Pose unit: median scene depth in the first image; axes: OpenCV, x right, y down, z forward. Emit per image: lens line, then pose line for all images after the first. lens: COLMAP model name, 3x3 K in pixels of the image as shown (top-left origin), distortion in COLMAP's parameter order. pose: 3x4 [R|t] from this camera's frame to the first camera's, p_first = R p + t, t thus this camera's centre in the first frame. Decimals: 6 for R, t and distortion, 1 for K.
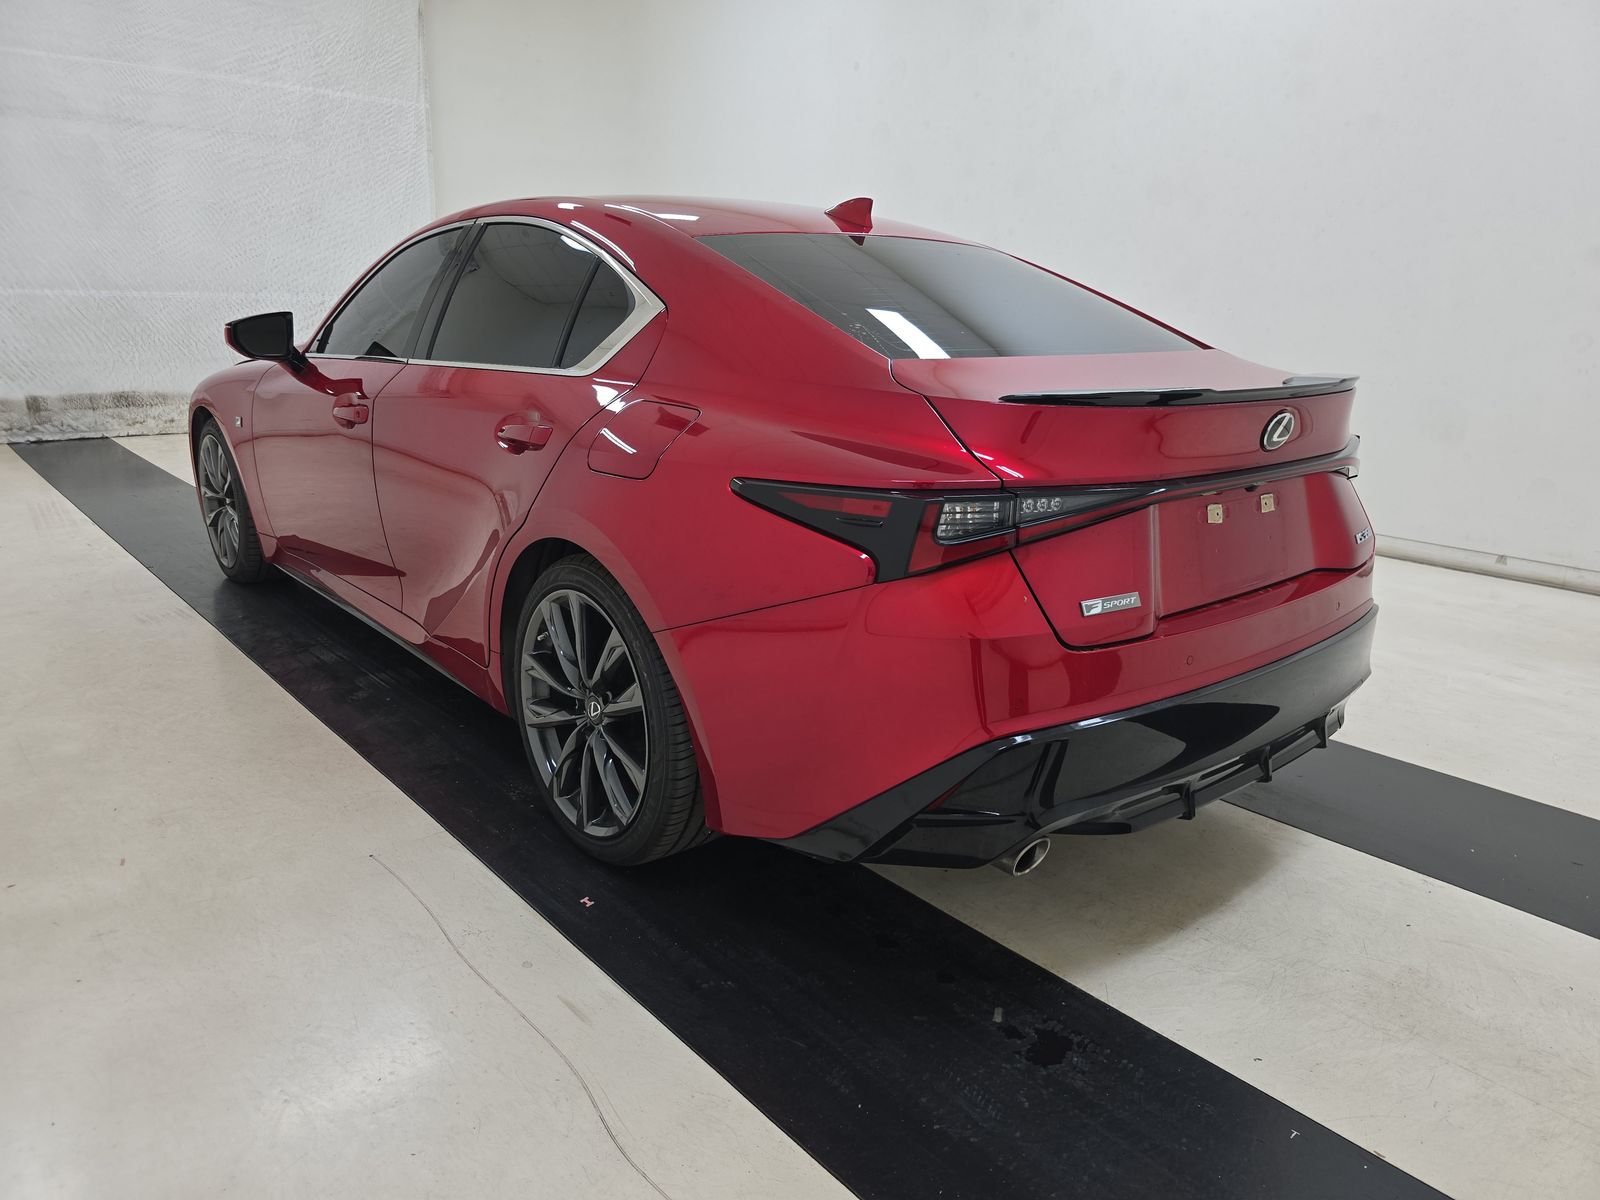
lens RADIAL K [[1083.6, 0, 809.7], [0, 1083.6, 601.6], [0, 0, 1]] dist [0.025585, -0.025195]
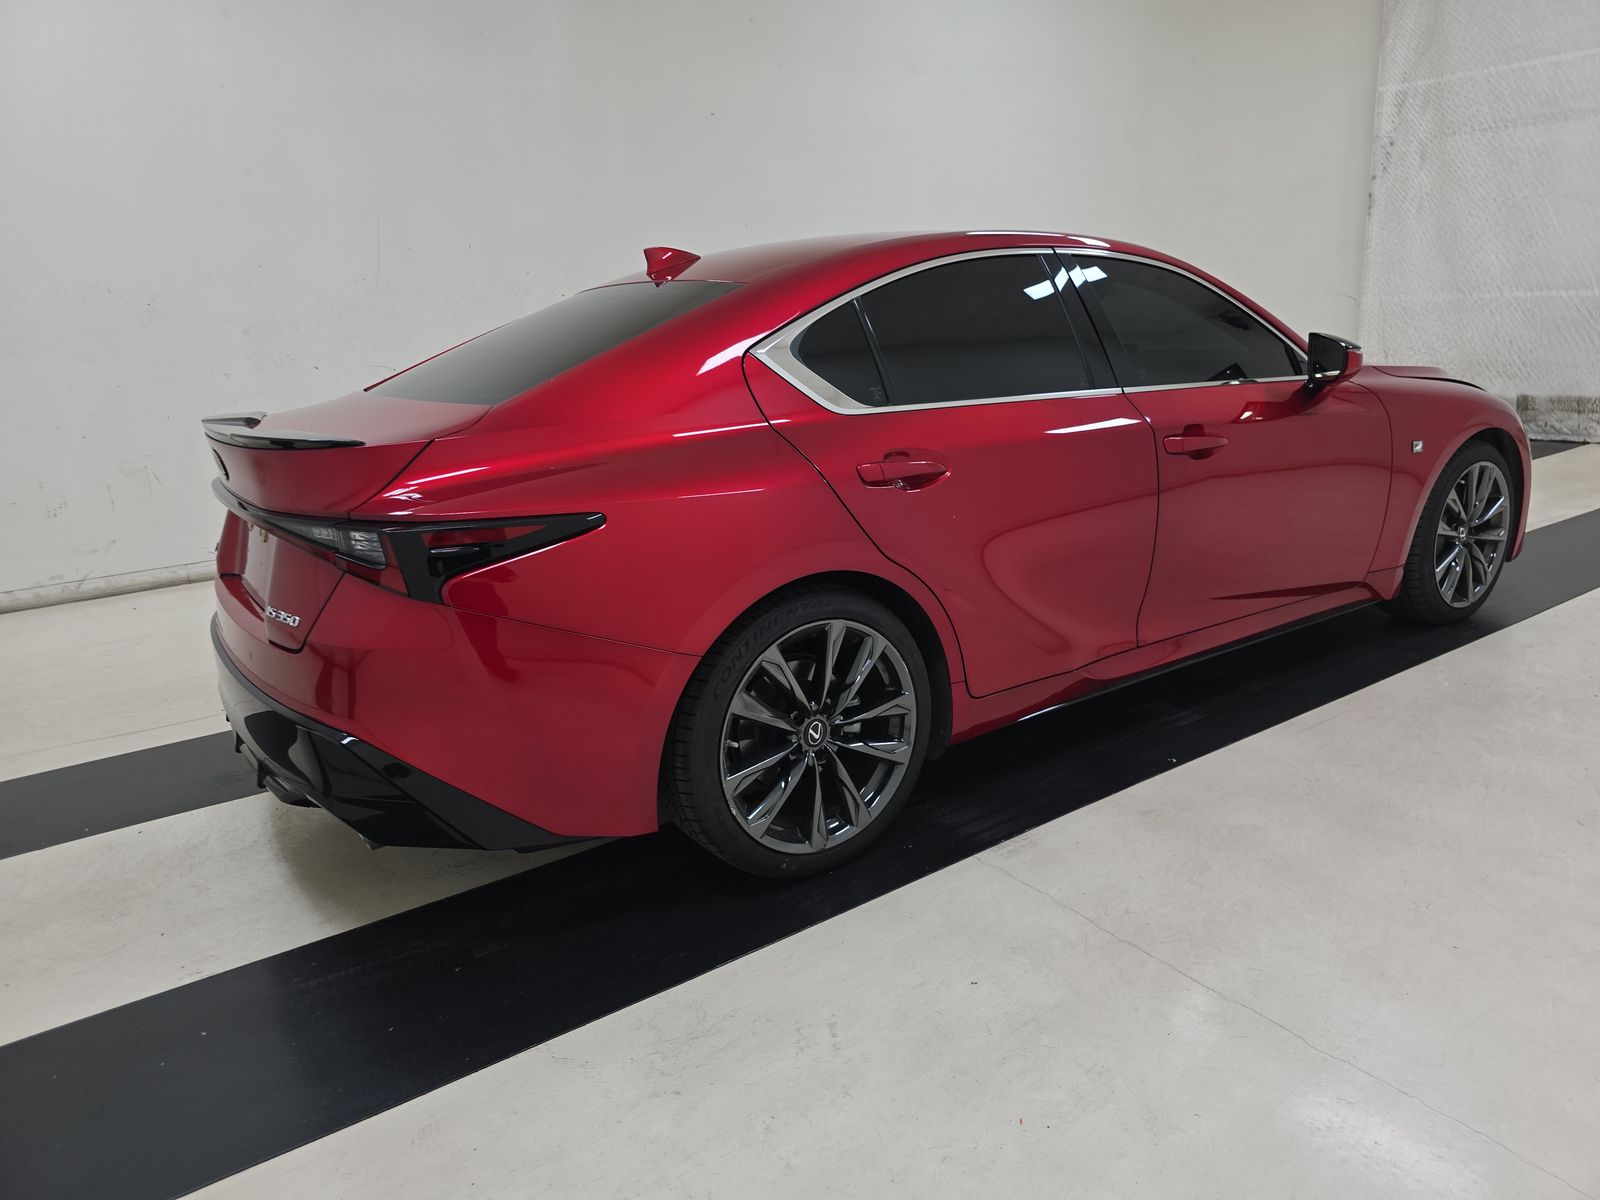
lens RADIAL K [[1083.6, 0, 810.6], [0, 1083.6, 596.1], [0, 0, 1]] dist [0.025585, -0.025195]
pose [[-0.124755, 0.236075, -0.963693, 0.411429], [-0.220237, 0.940462, 0.258895, -0.128307], [0.967436, 0.244539, -0.065335, 0.461625]]
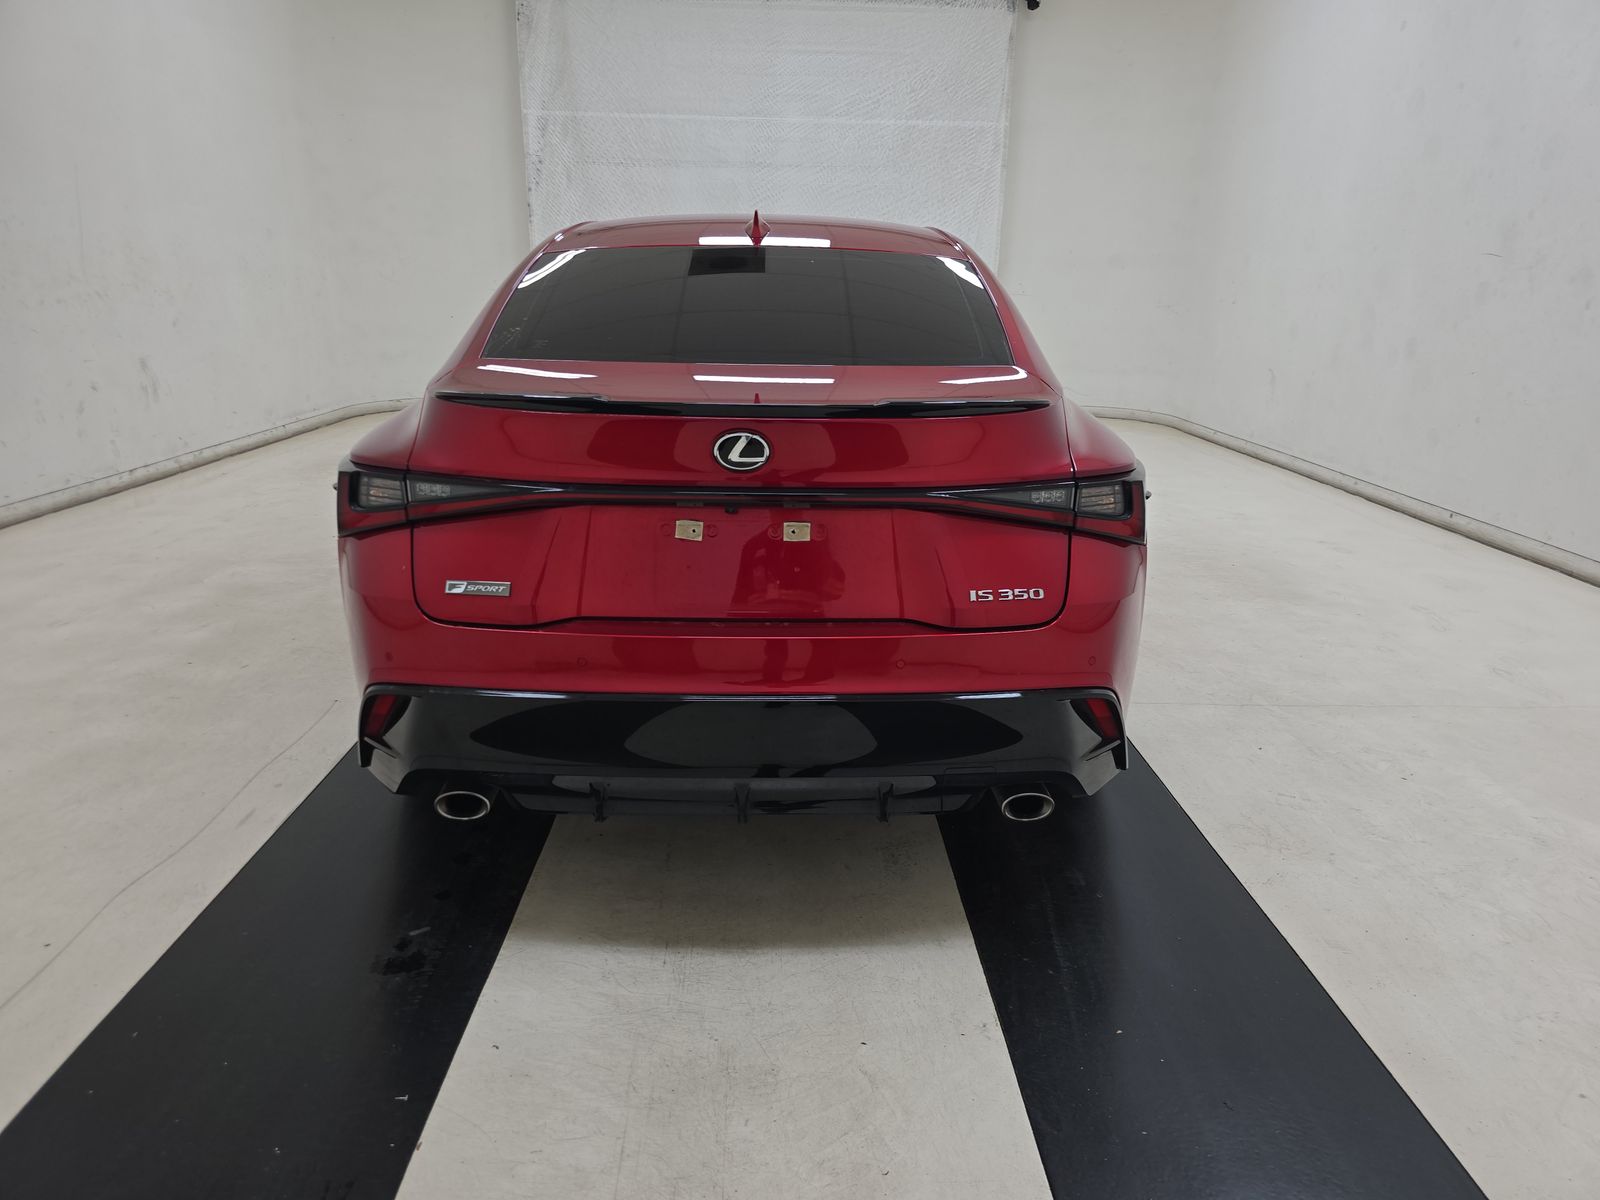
lens RADIAL K [[1083.6, 0, 812.1], [0, 1083.6, 602.8], [0, 0, 1]] dist [0.025585, -0.025195]
pose [[0.766422, 0.167874, -0.620012, 0.280880], [-0.169249, 0.983913, 0.057189, -0.023682], [0.619638, 0.061106, 0.782505, 0.082671]]
